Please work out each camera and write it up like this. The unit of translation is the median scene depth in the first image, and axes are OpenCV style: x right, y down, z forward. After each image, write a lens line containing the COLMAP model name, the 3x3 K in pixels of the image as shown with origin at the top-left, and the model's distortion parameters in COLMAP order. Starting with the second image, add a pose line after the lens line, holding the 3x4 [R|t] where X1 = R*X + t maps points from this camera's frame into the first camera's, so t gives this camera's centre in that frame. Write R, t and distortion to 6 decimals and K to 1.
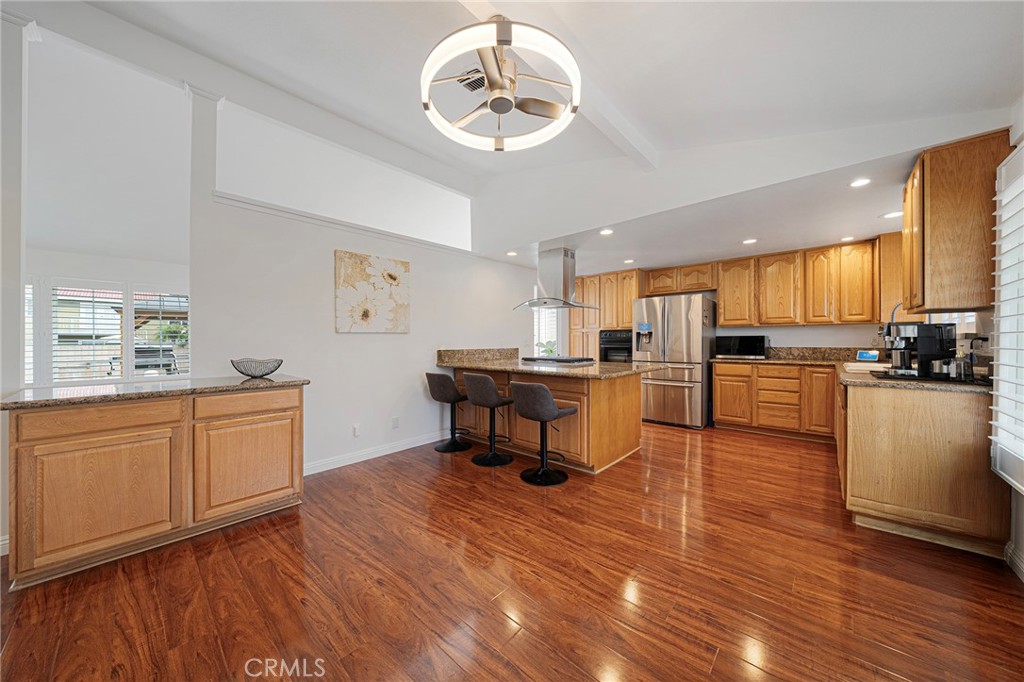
lens RADIAL K [[354.6, 0, 504.0], [0, 354.6, 340.1], [0, 0, 1]] dist [-0.006690, 0.000185]
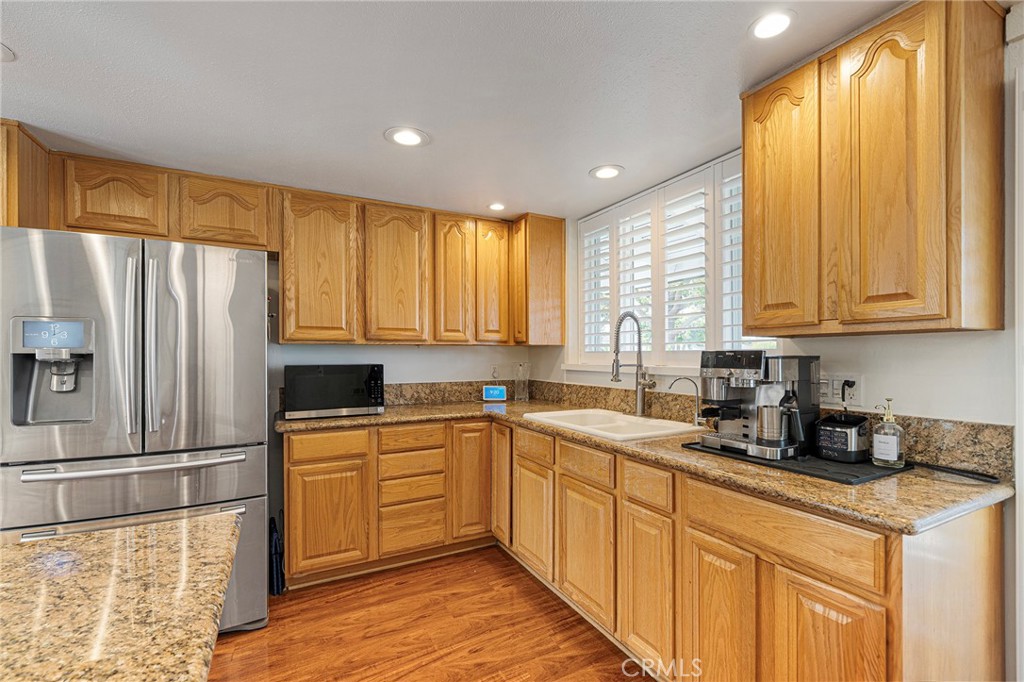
lens RADIAL K [[450.2, 0, 509.2], [0, 450.2, 359.4], [0, 0, 1]] dist [0.001322, 0.000677]
pose [[0.341133, -0.005297, 0.940000, 0.219509], [-0.001984, 0.999978, 0.006355, -0.024625], [-0.940013, -0.004033, 0.341115, 0.642812]]
